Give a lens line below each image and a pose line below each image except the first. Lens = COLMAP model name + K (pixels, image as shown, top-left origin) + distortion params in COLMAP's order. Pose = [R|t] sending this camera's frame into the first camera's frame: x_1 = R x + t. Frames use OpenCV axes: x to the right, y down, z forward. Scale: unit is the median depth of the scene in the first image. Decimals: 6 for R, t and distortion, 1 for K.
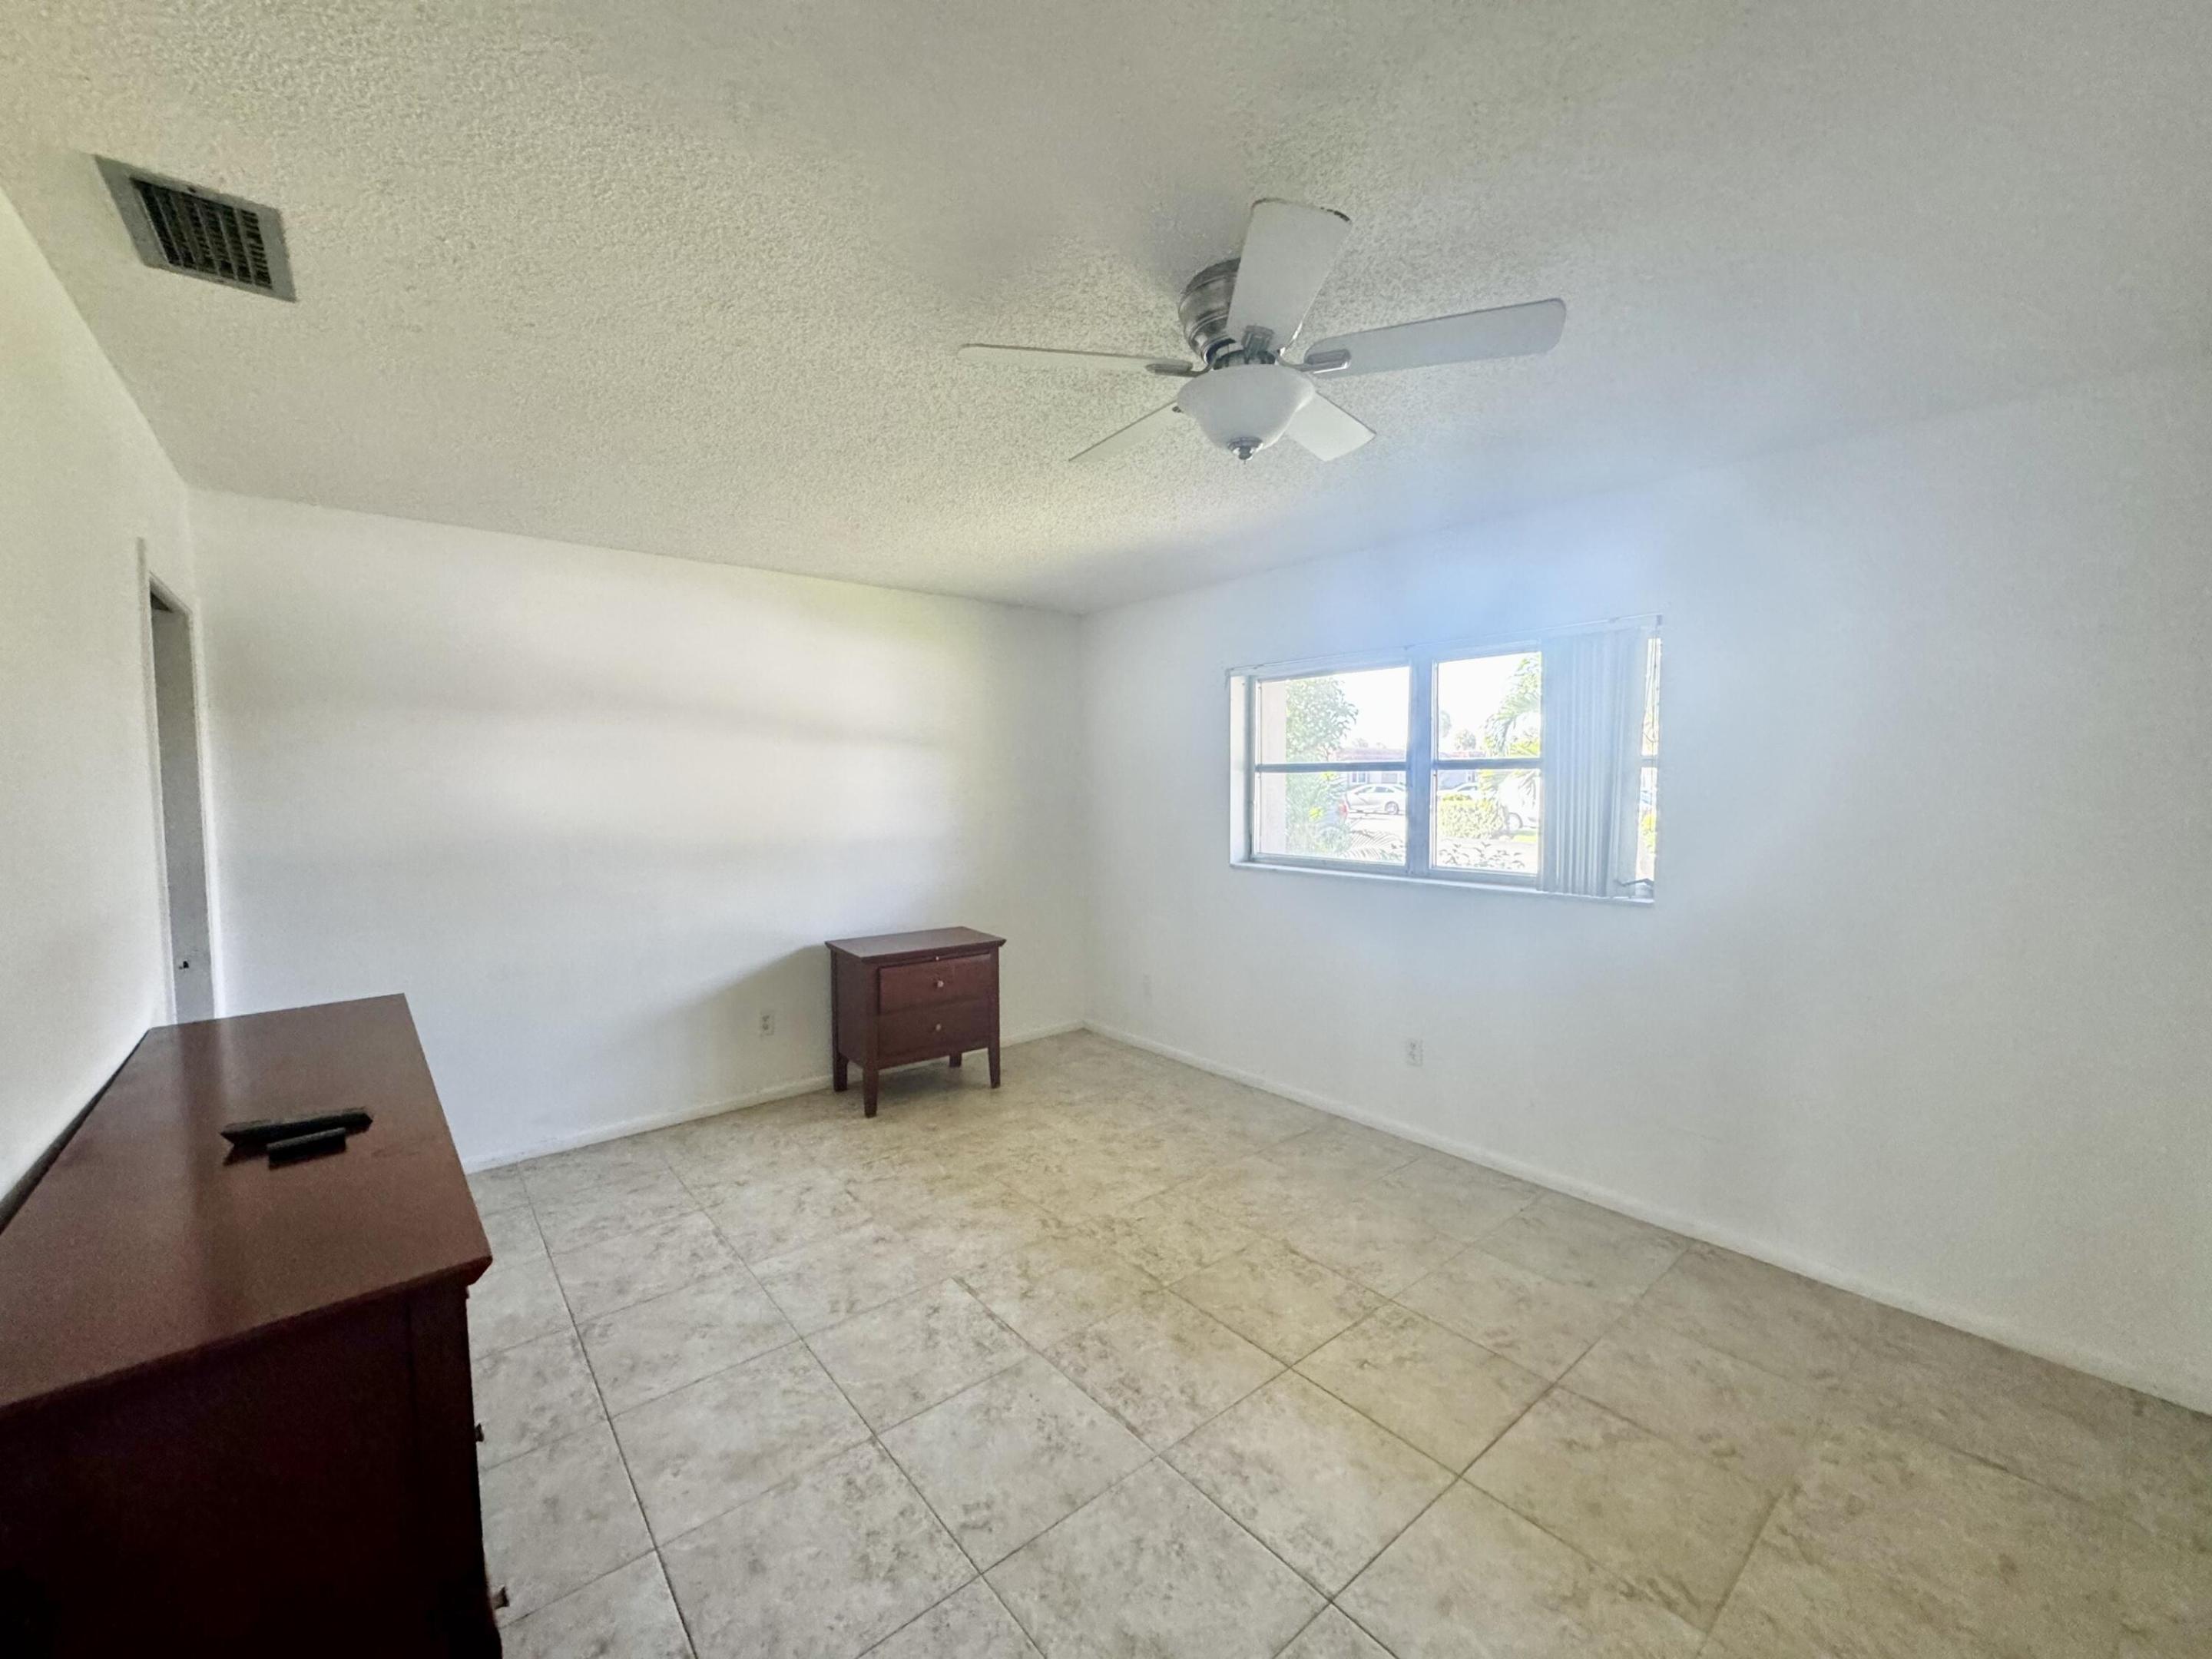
lens RADIAL K [[880.8, 0, 1104.5], [0, 880.8, 823.9], [0, 0, 1]] dist [-0.000071, -0.000083]
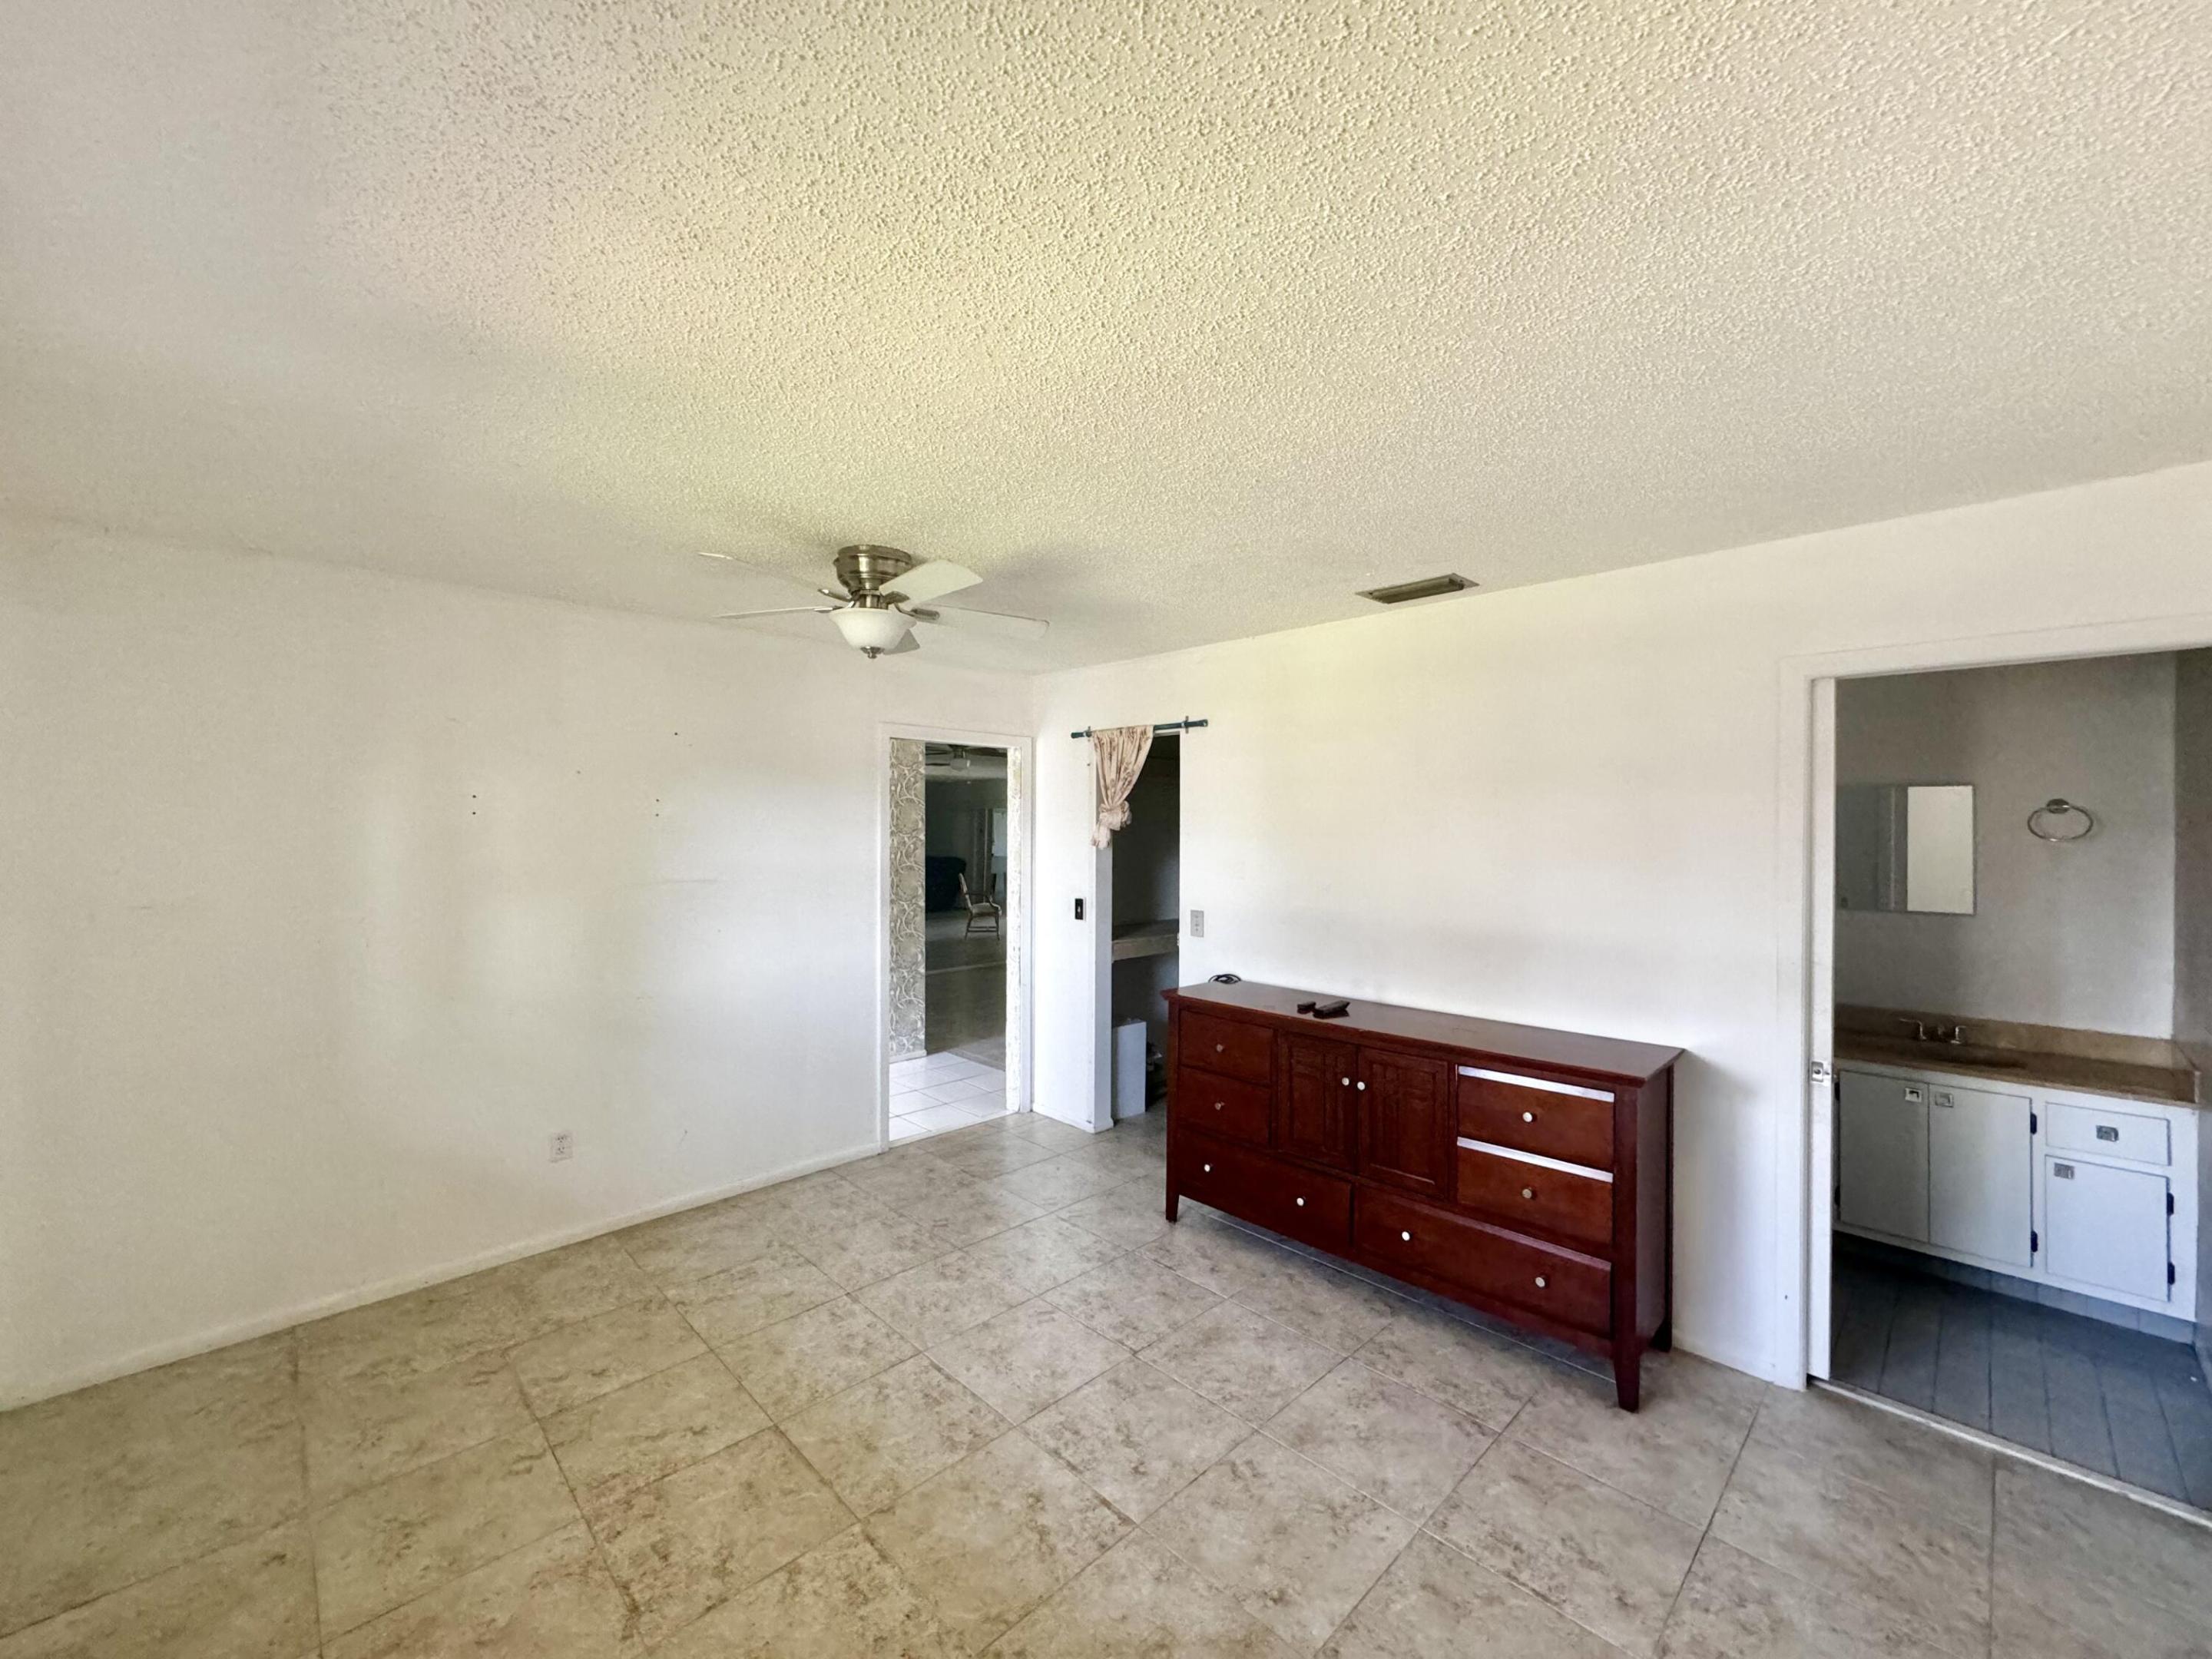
lens RADIAL K [[880.8, 0, 1105.1], [0, 880.8, 828.1], [0, 0, 1]] dist [-0.000071, -0.000083]
pose [[-0.996802, 0.000049, -0.079913, -0.094805], [-0.004405, 0.998446, 0.055561, -0.149075], [0.079792, 0.055735, -0.995252, 1.949612]]
